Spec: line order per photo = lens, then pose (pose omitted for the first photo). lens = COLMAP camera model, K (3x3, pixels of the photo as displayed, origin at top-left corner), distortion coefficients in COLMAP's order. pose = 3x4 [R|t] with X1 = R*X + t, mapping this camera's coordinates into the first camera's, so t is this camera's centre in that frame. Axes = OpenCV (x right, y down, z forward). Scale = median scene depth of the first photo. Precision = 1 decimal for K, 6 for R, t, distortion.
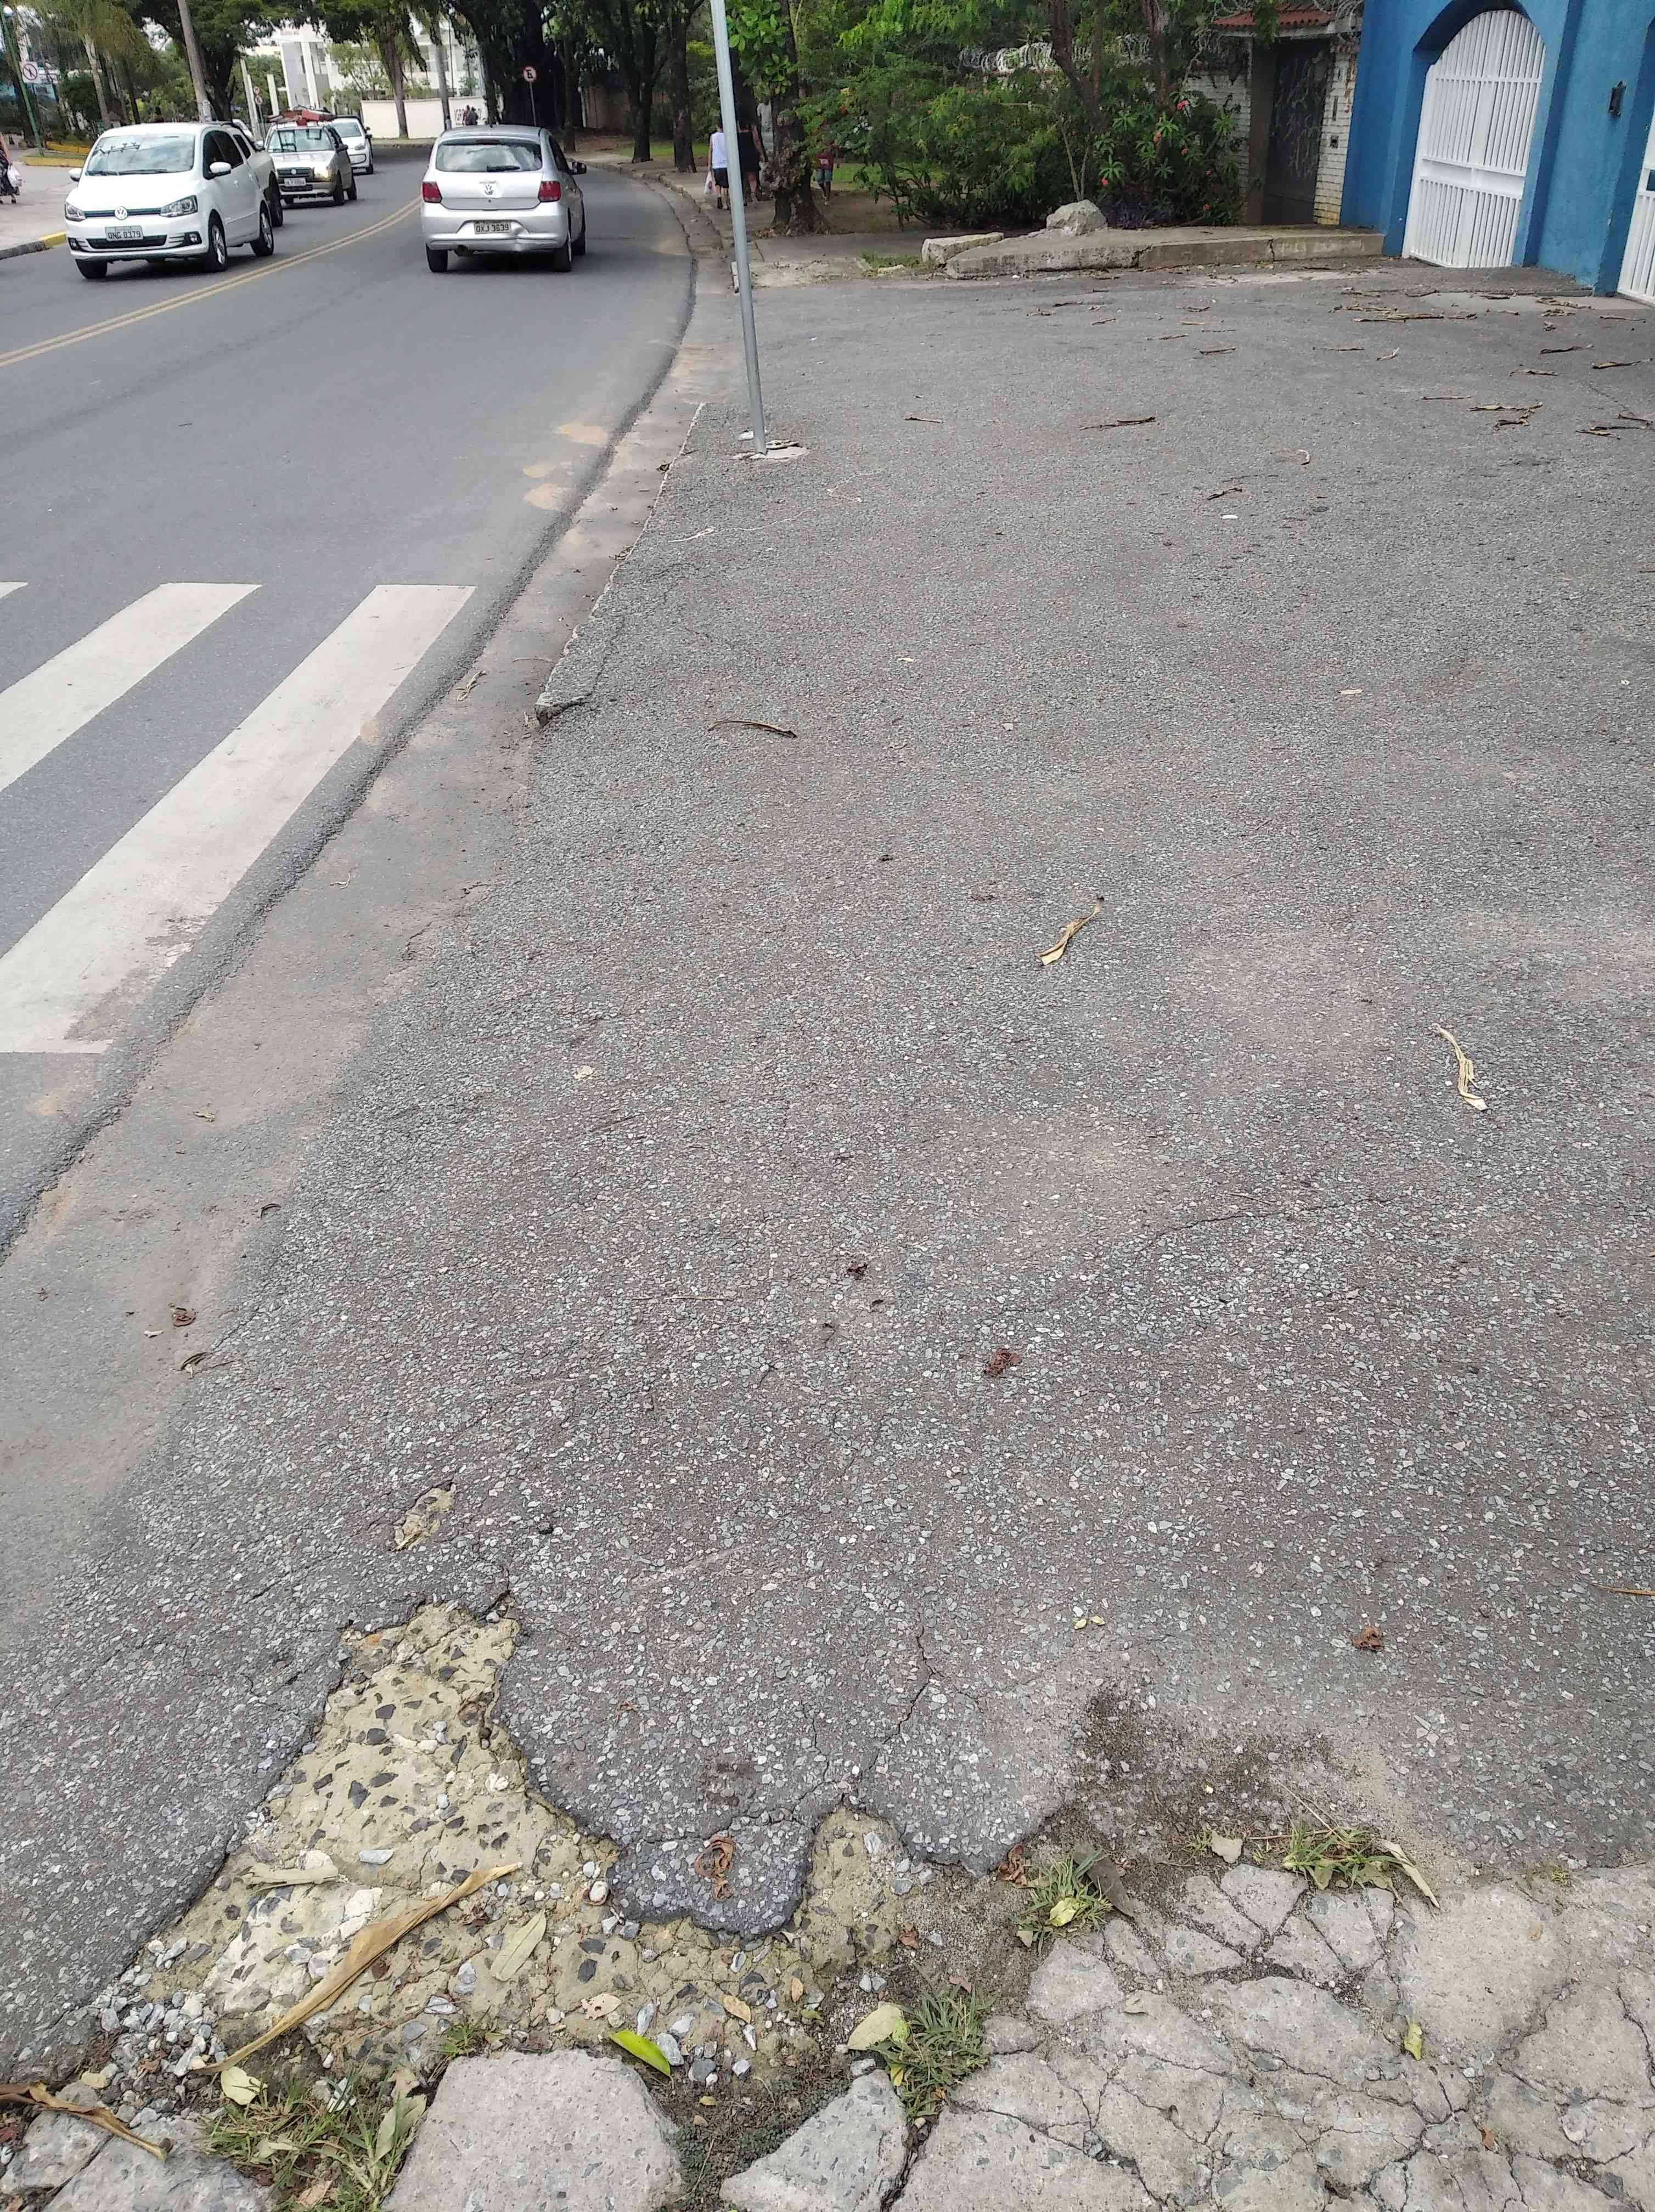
lens RADIAL K [[1748.2, 0, 894.8], [0, 1748.2, 1111.1], [0, 0, 1]] dist [0.054995, -0.119435]
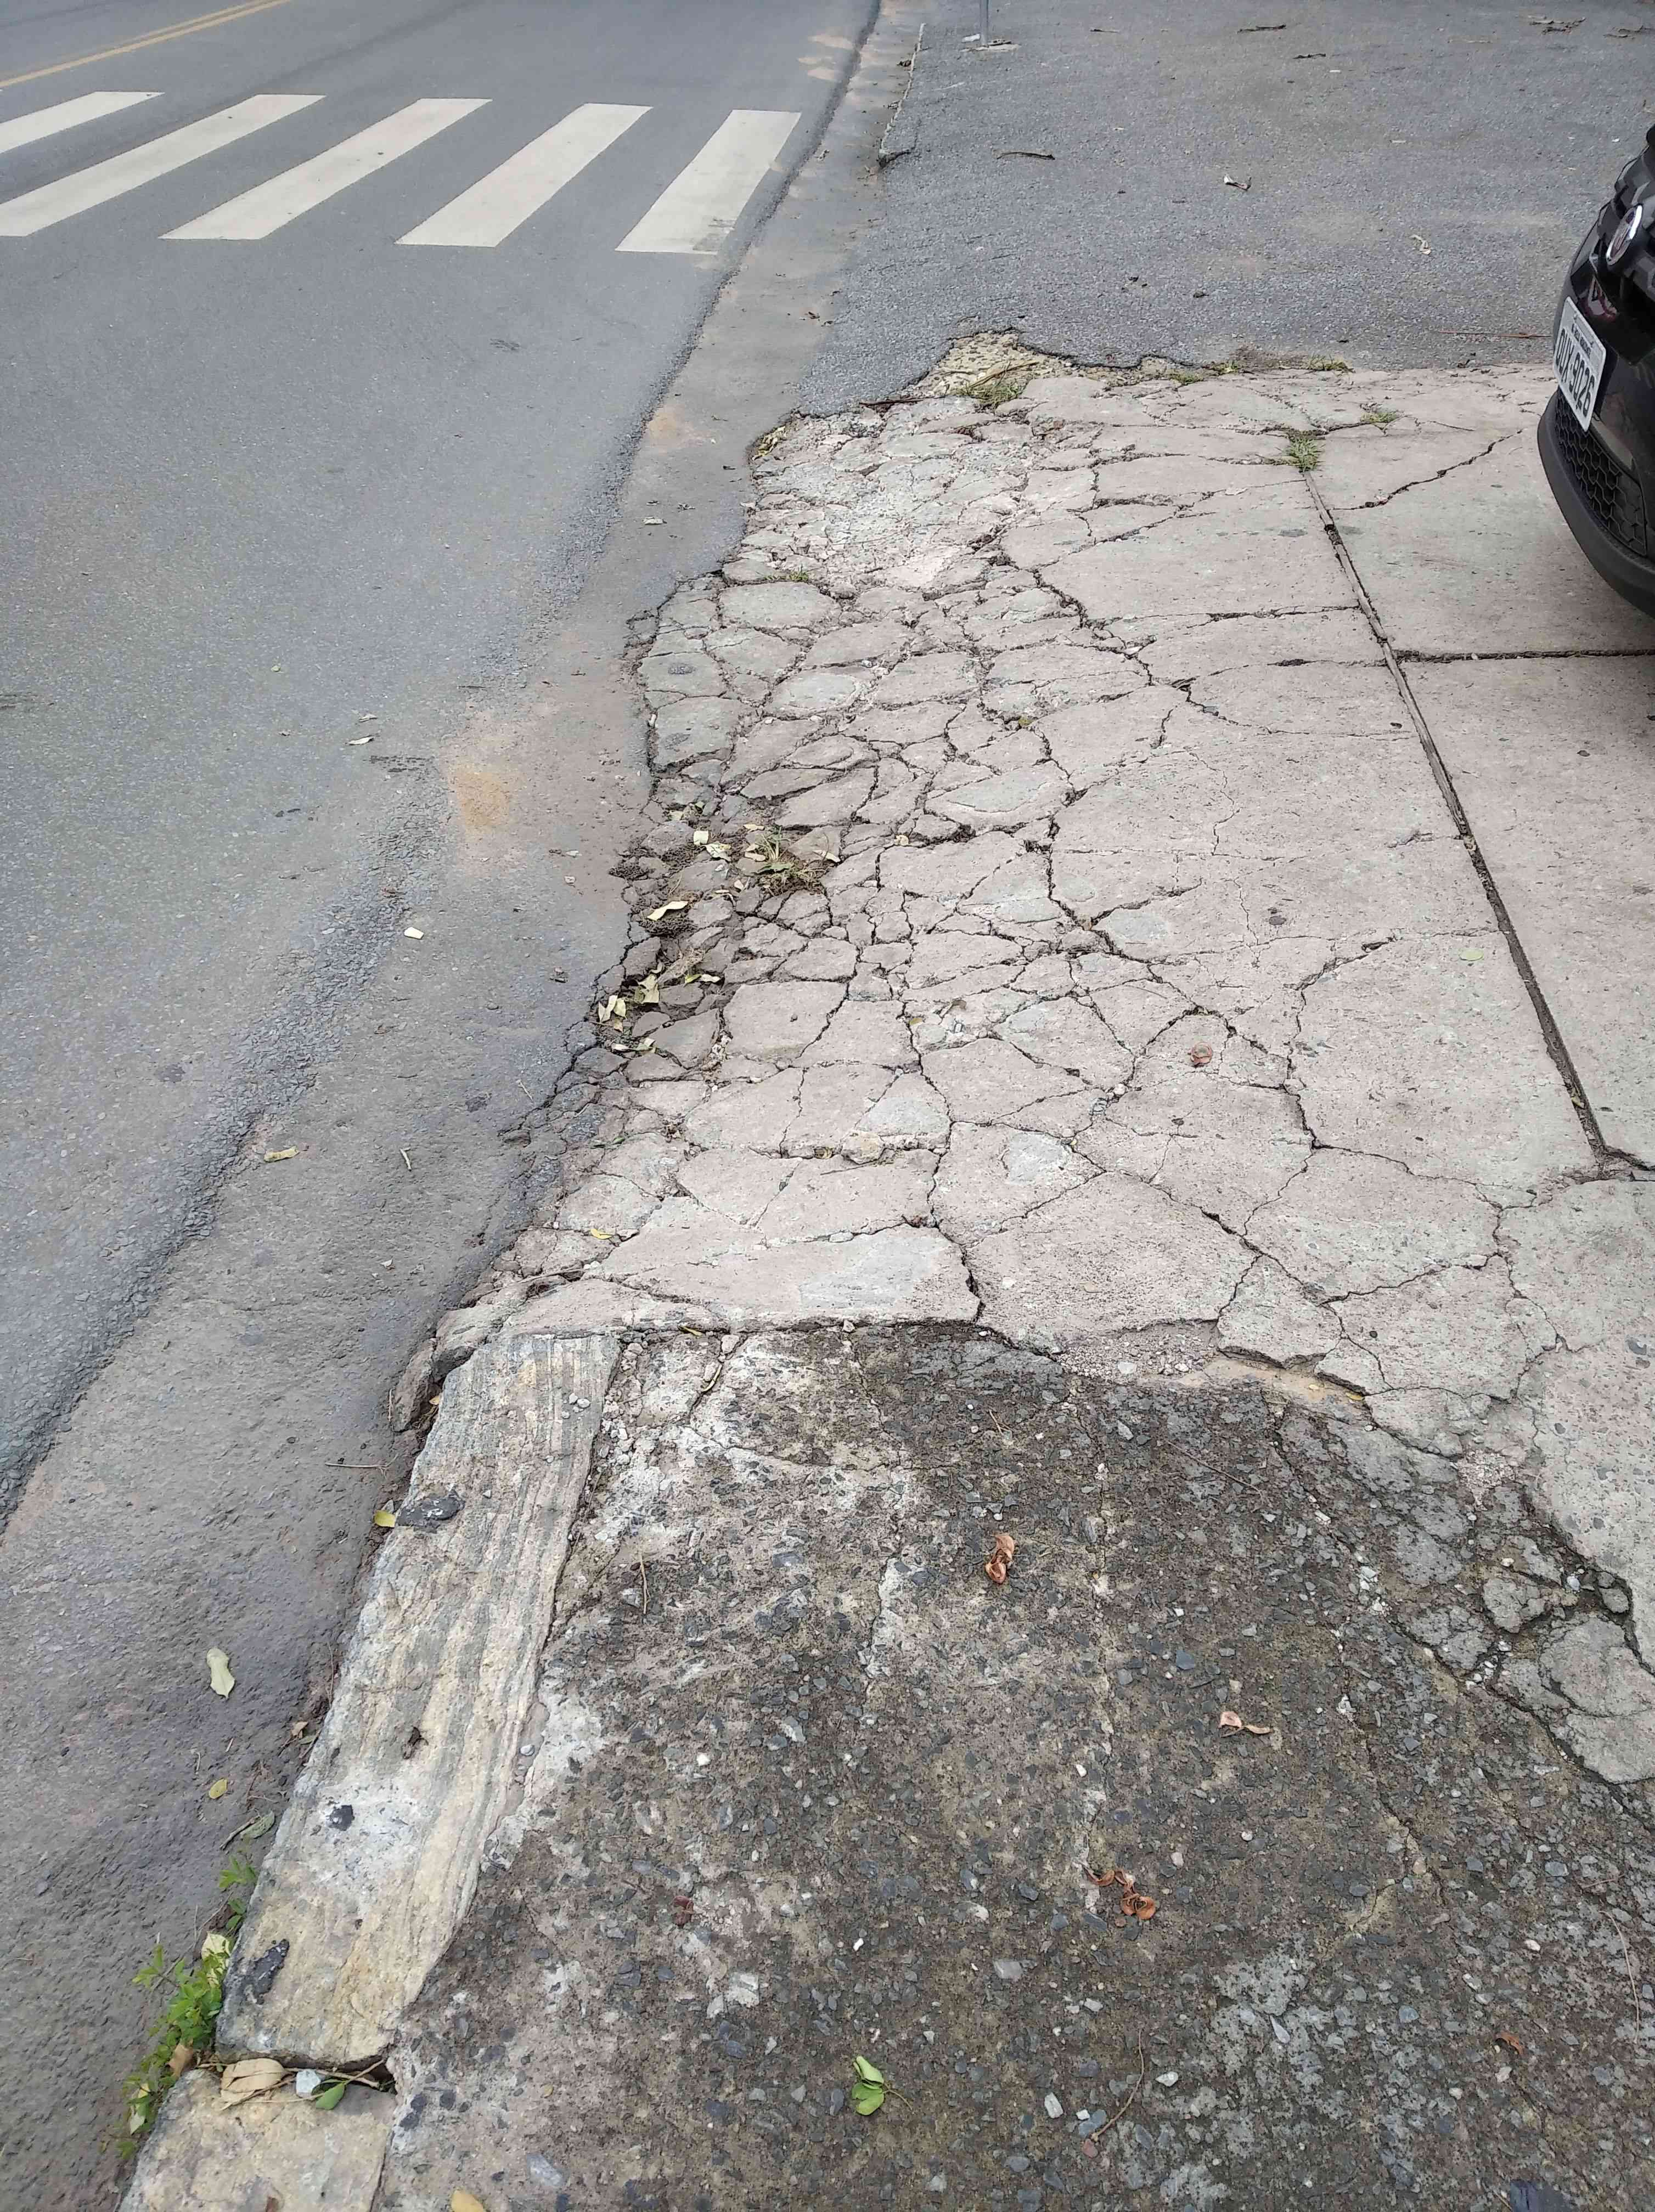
lens RADIAL K [[1767.8, 0, 820.4], [0, 1767.8, 1161.2], [0, 0, 1]] dist [0.119741, -0.236385]
pose [[0.996131, 0.065303, -0.058804, -0.267341], [-0.057140, 0.989715, 0.131147, 1.172167], [0.066763, -0.127279, 0.989617, -1.822687]]
